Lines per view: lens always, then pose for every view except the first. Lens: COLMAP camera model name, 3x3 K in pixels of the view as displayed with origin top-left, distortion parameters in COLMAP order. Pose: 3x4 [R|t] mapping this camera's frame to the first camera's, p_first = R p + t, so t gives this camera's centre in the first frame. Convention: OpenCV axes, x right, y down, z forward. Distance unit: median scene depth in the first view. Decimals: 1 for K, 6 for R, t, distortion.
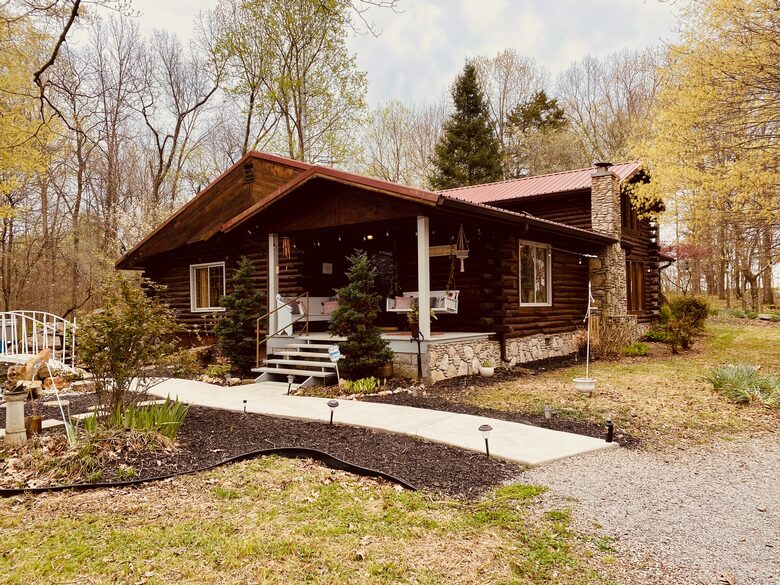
lens RADIAL K [[609.9, 0, 423.1], [0, 609.9, 292.8], [0, 0, 1]] dist [0.002401, 0.001654]
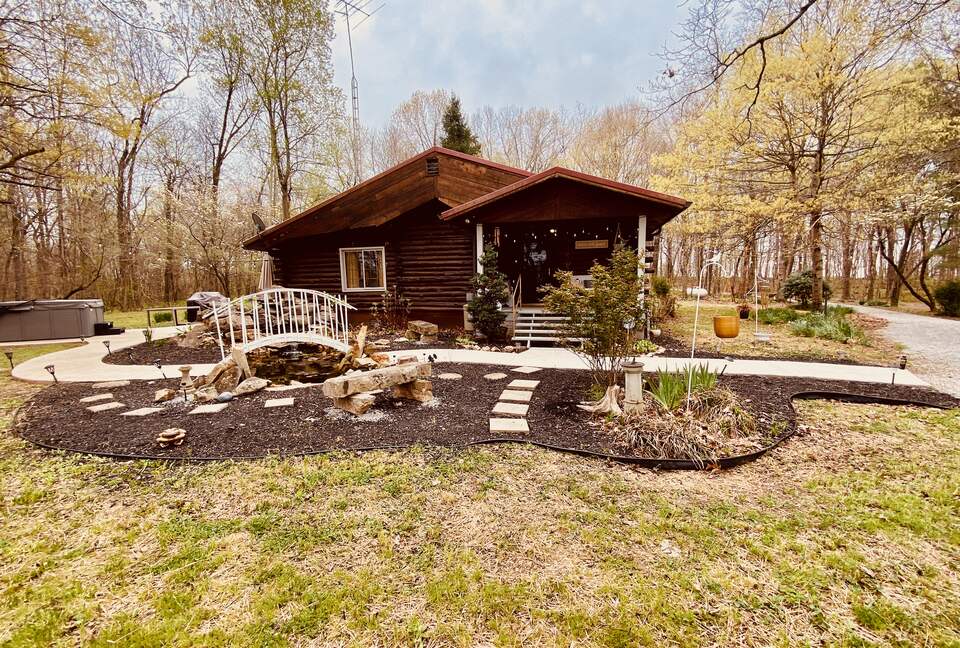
lens RADIAL K [[425.9, 0, 500.4], [0, 425.9, 343.4], [0, 0, 1]] dist [0.002436, -0.000062]
pose [[0.917453, -0.051212, 0.394535, -0.453281], [-0.008421, 0.988959, 0.147951, 0.007973], [-0.397756, -0.139061, 0.906892, 0.173872]]
